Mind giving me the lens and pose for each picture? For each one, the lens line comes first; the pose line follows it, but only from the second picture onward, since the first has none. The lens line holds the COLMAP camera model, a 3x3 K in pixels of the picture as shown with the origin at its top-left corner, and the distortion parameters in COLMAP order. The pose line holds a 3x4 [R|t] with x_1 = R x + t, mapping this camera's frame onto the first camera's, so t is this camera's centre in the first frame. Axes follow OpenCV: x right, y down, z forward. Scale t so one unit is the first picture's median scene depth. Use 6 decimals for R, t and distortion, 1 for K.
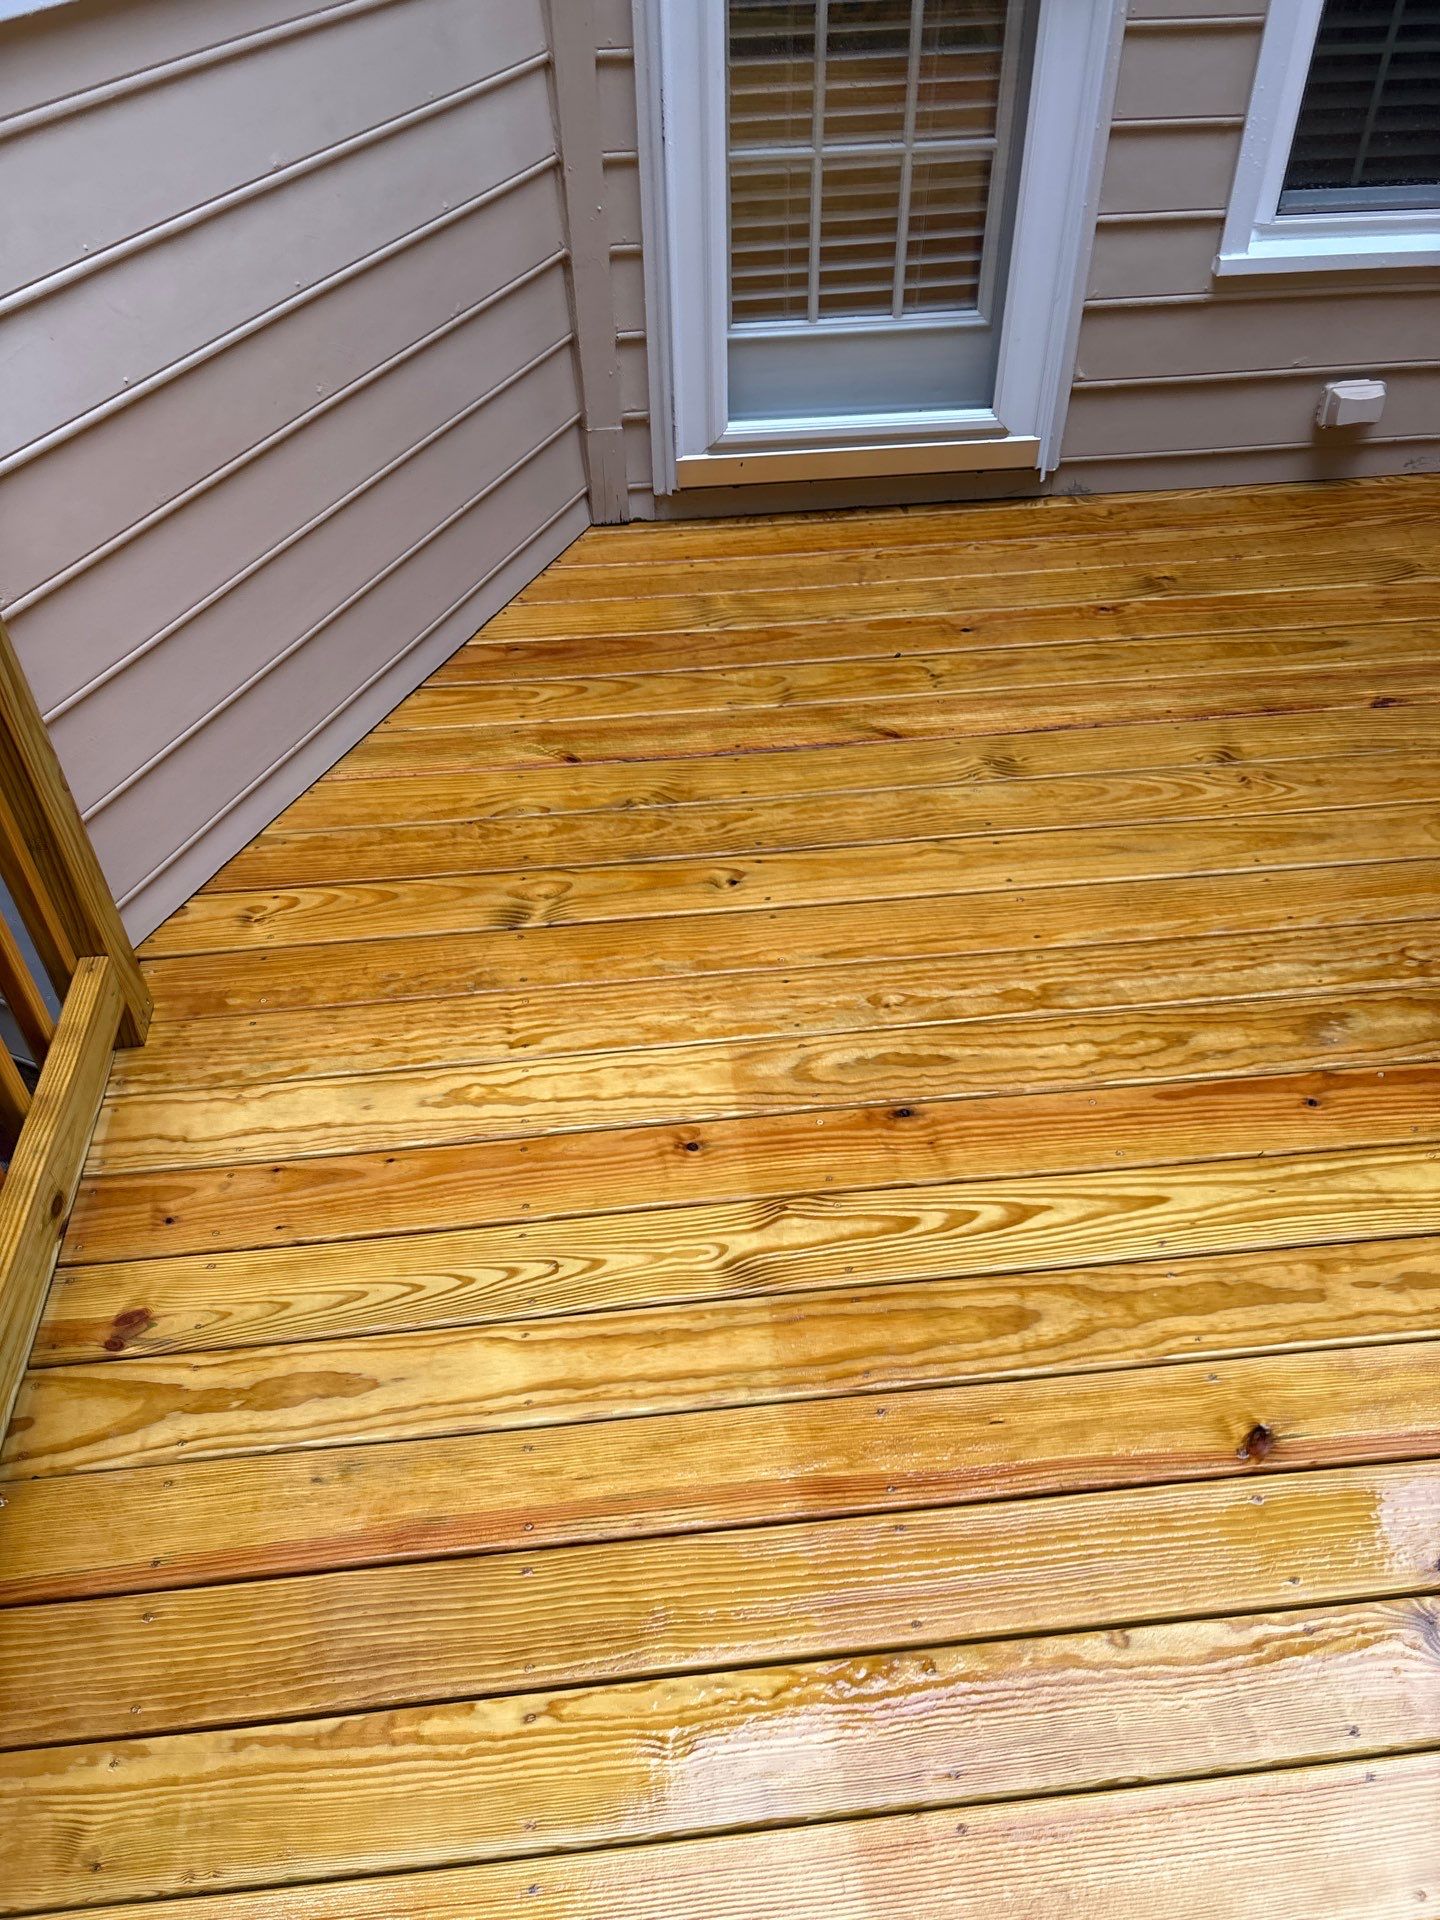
lens RADIAL K [[1436.1, 0, 713.9], [0, 1436.1, 965.5], [0, 0, 1]] dist [0.038415, -0.043172]
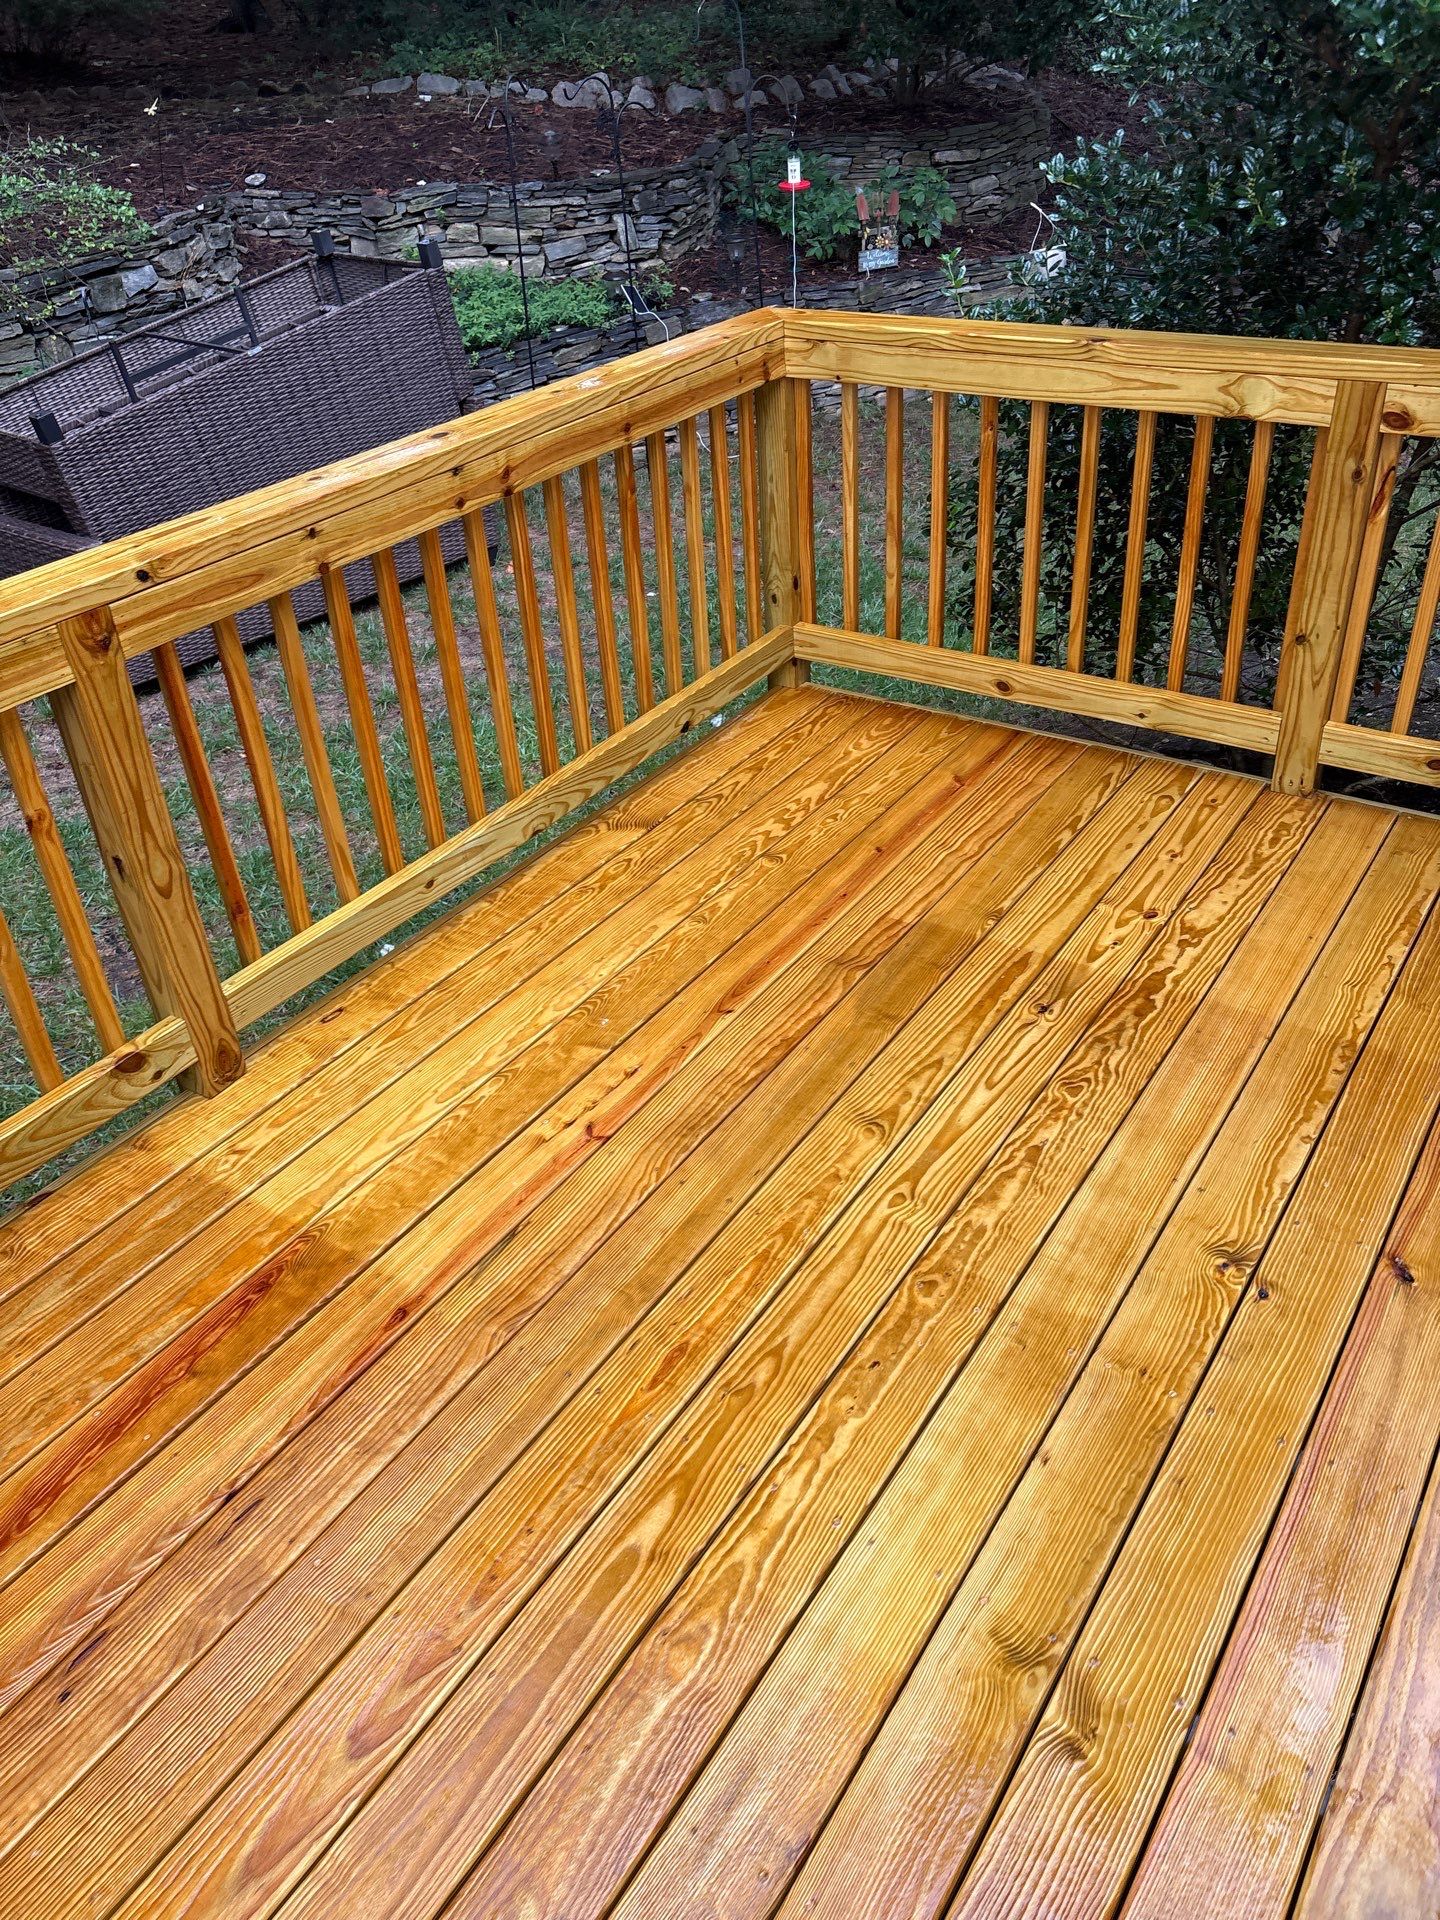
lens RADIAL K [[1436.1, 0, 713.9], [0, 1436.1, 965.5], [0, 0, 1]] dist [0.038415, -0.043172]
pose [[-0.642860, 0.472825, -0.602634, 1.610311], [-0.464305, 0.385198, 0.797523, -0.594613], [0.609222, 0.792502, -0.028093, 0.496888]]
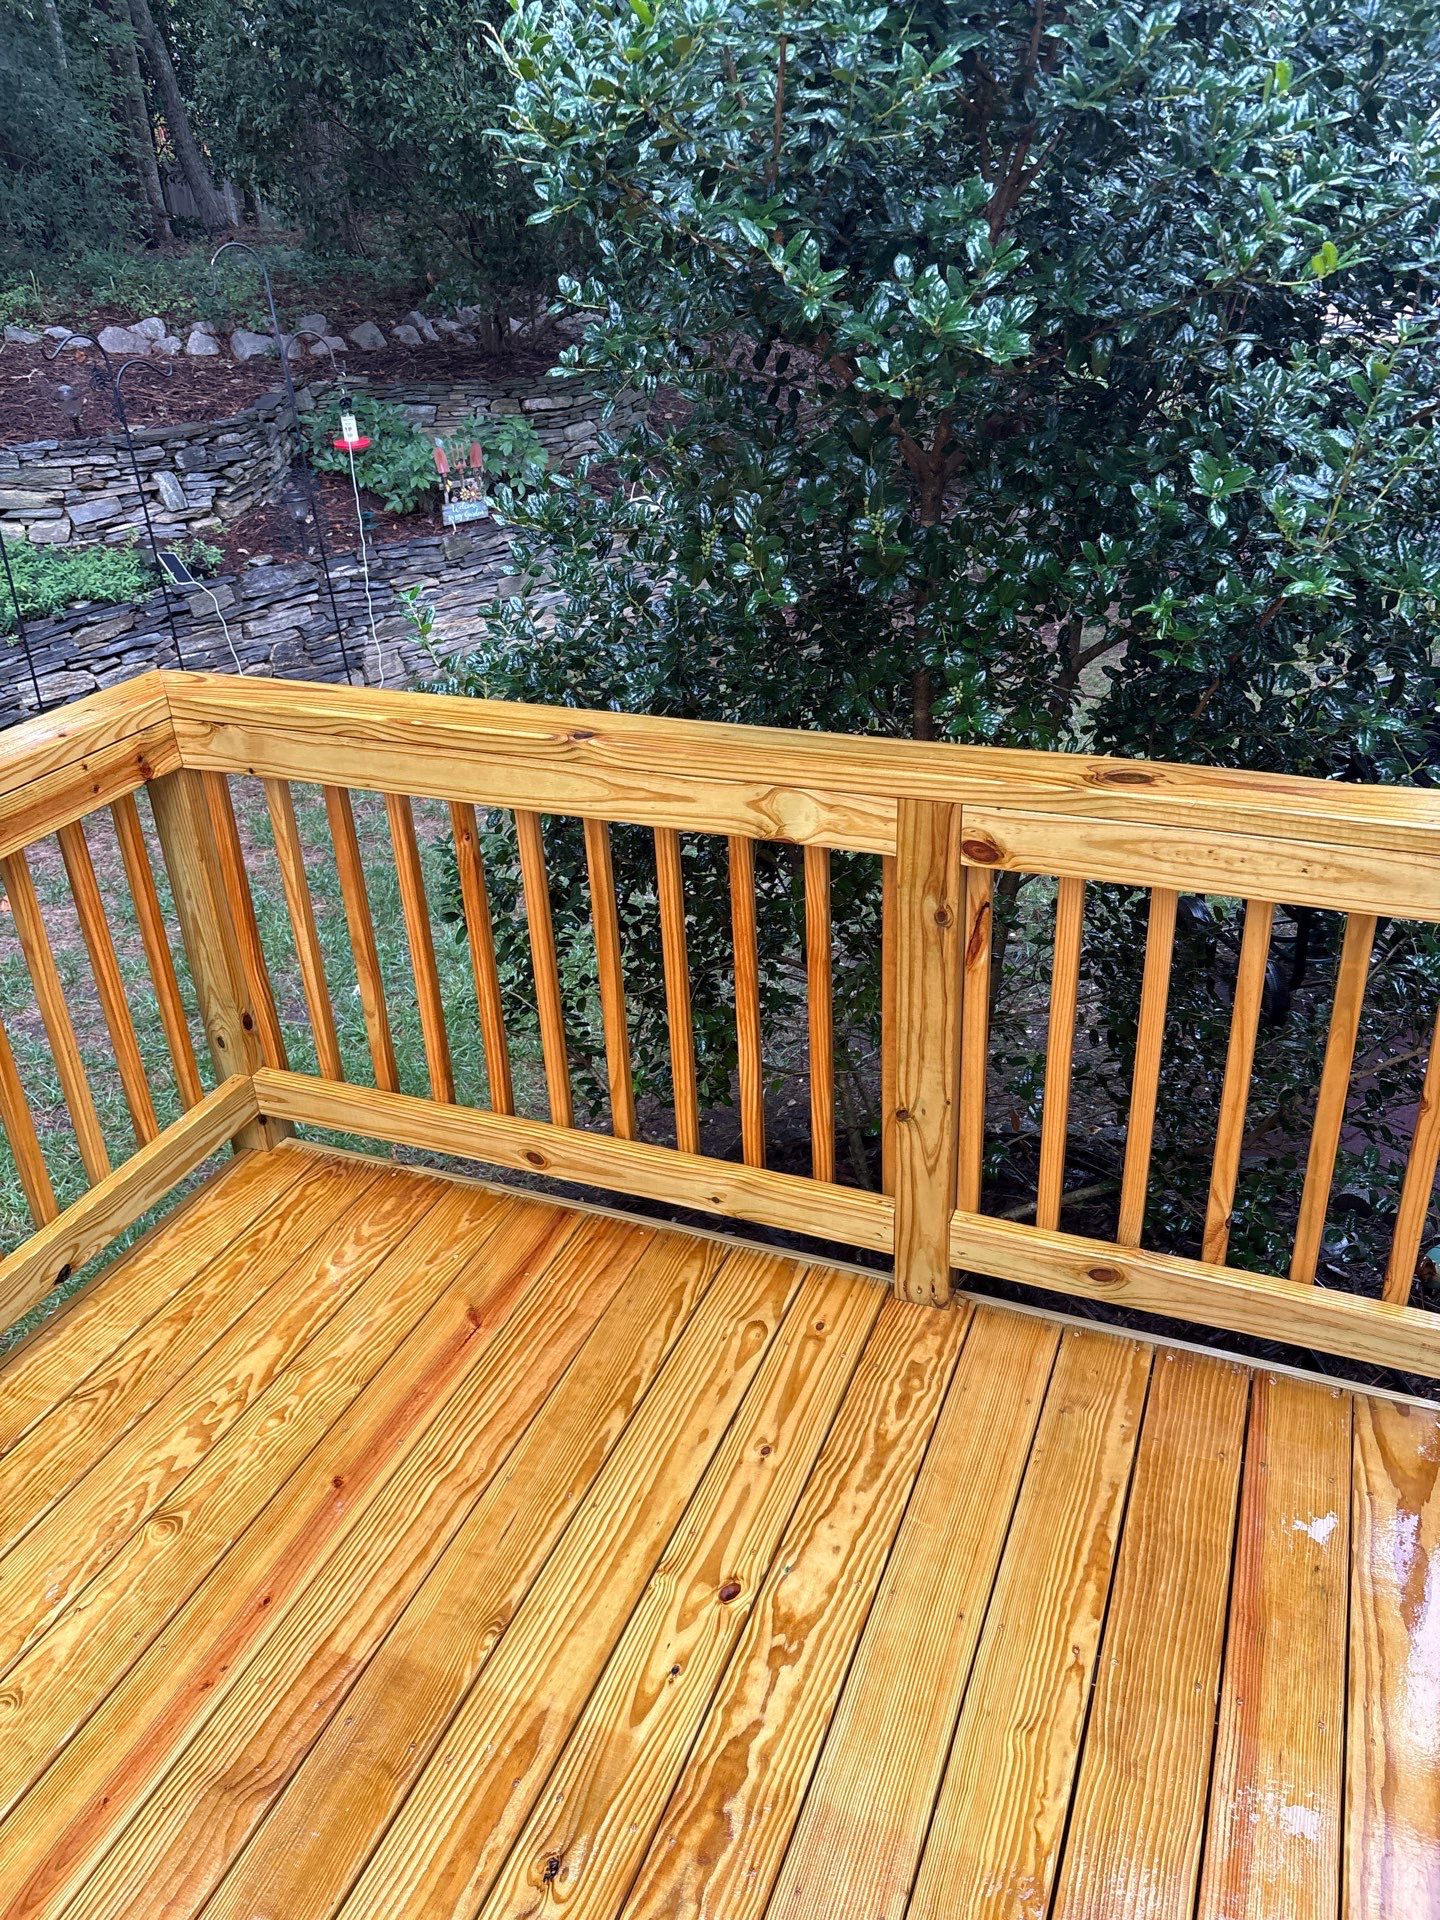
lens RADIAL K [[1448.0, 0, 706.1], [0, 1448.0, 960.3], [0, 0, 1]] dist [0.025023, -0.031817]
pose [[-0.471988, 0.437469, -0.765407, 0.741262], [-0.558013, 0.523908, 0.643538, -0.447187], [0.682532, 0.730849, -0.003165, 0.320384]]
